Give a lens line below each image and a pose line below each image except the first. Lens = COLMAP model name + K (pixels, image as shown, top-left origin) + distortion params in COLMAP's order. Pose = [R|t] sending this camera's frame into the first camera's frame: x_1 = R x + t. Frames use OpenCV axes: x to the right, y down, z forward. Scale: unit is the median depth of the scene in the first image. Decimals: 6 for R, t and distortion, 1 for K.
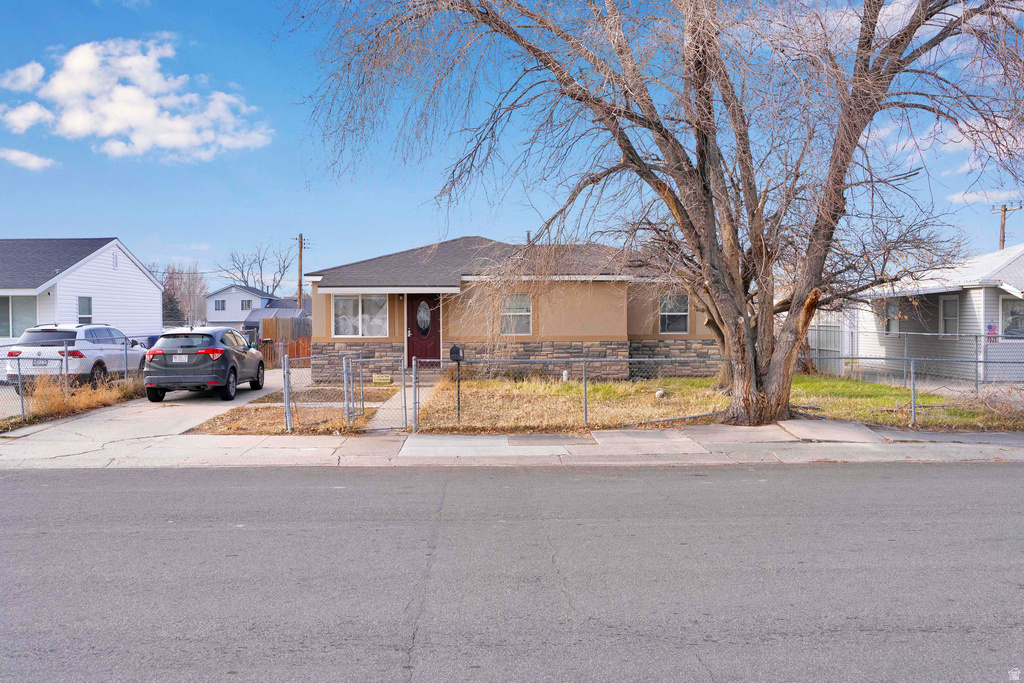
lens RADIAL K [[899.9, 0, 512.0], [0, 899.9, 341.5], [0, 0, 1]] dist [0.001497, -0.001262]
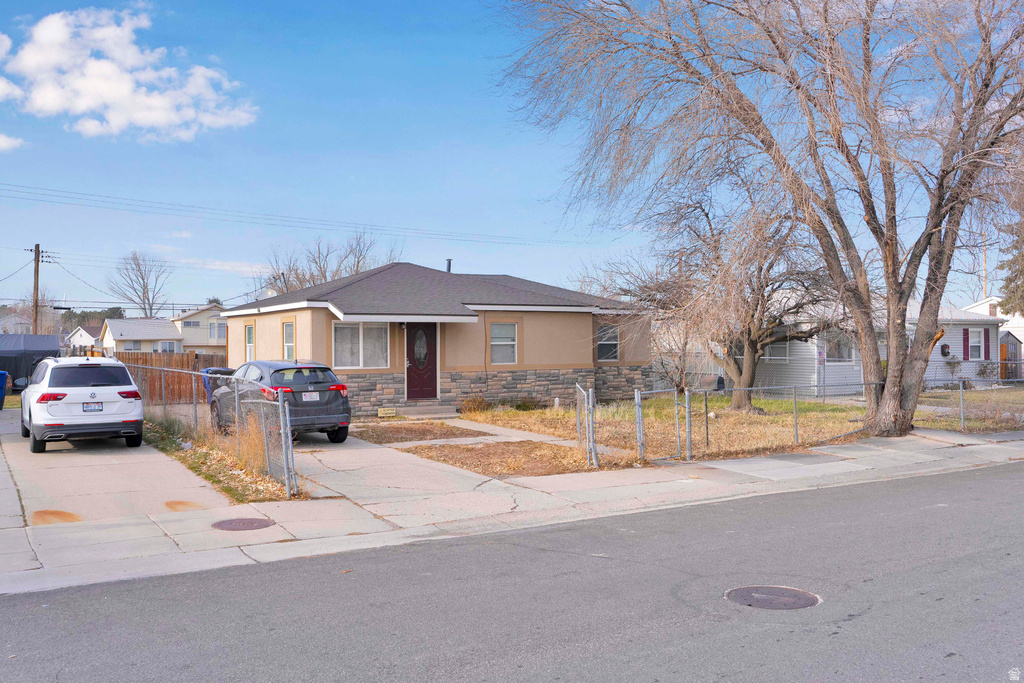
lens RADIAL K [[899.9, 0, 512.0], [0, 899.9, 341.5], [0, 0, 1]] dist [0.001497, -0.001262]
pose [[0.870919, -0.000199, 0.491427, -0.488075], [0.013241, 0.999646, -0.023061, -0.009166], [-0.491249, 0.026591, 0.870613, 0.116931]]
